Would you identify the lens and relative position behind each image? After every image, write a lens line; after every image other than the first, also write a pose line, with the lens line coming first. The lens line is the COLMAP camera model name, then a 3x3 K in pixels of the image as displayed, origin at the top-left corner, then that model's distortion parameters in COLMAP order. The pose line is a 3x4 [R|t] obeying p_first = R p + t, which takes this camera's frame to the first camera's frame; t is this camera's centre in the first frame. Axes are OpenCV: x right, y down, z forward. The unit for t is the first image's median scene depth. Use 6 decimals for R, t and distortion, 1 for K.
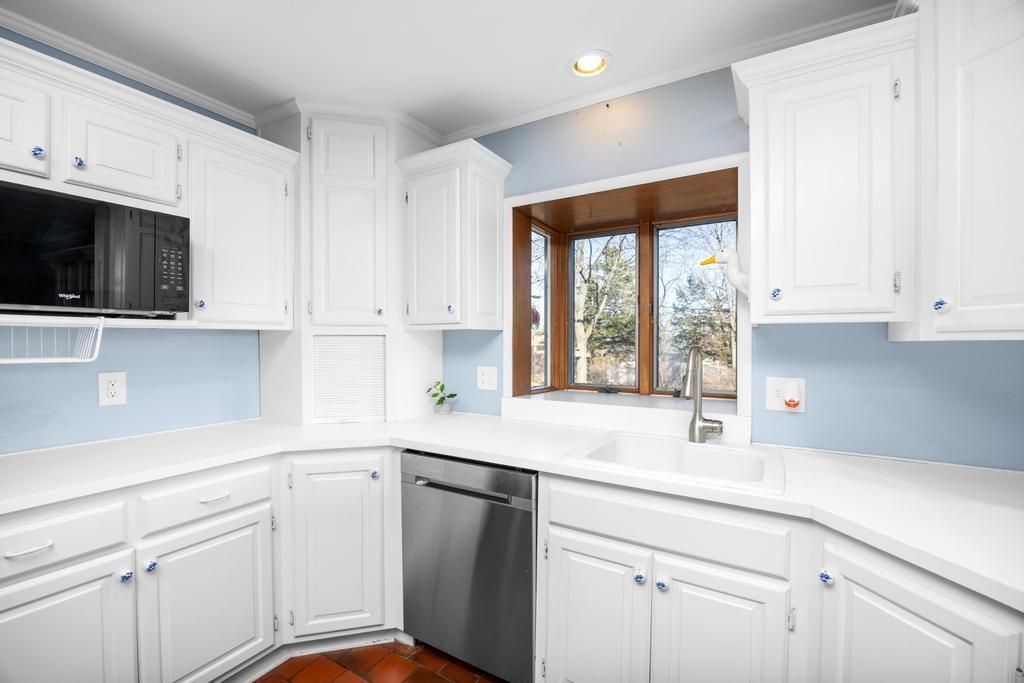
lens RADIAL K [[443.4, 0, 506.7], [0, 443.4, 343.9], [0, 0, 1]] dist [-0.015922, -0.000001]
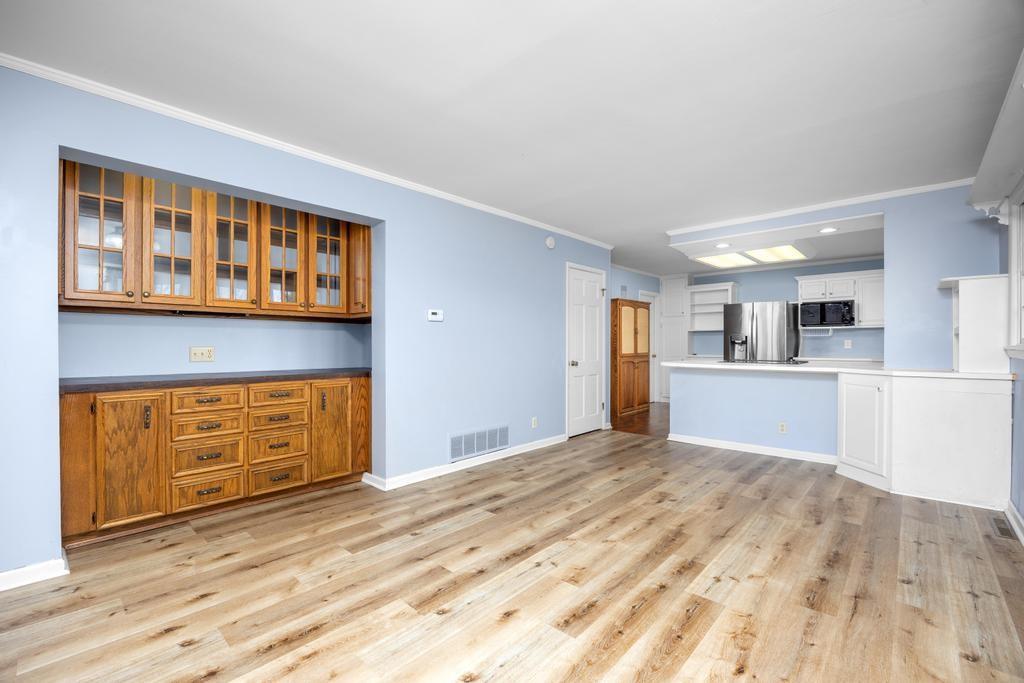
lens RADIAL K [[443.4, 0, 506.7], [0, 443.4, 343.9], [0, 0, 1]] dist [-0.015922, -0.000001]
pose [[-0.195447, 0.000642, -0.980714, 2.873653], [-0.007263, 0.999971, 0.002102, 0.092775], [0.980687, 0.007534, -0.195437, -0.983969]]
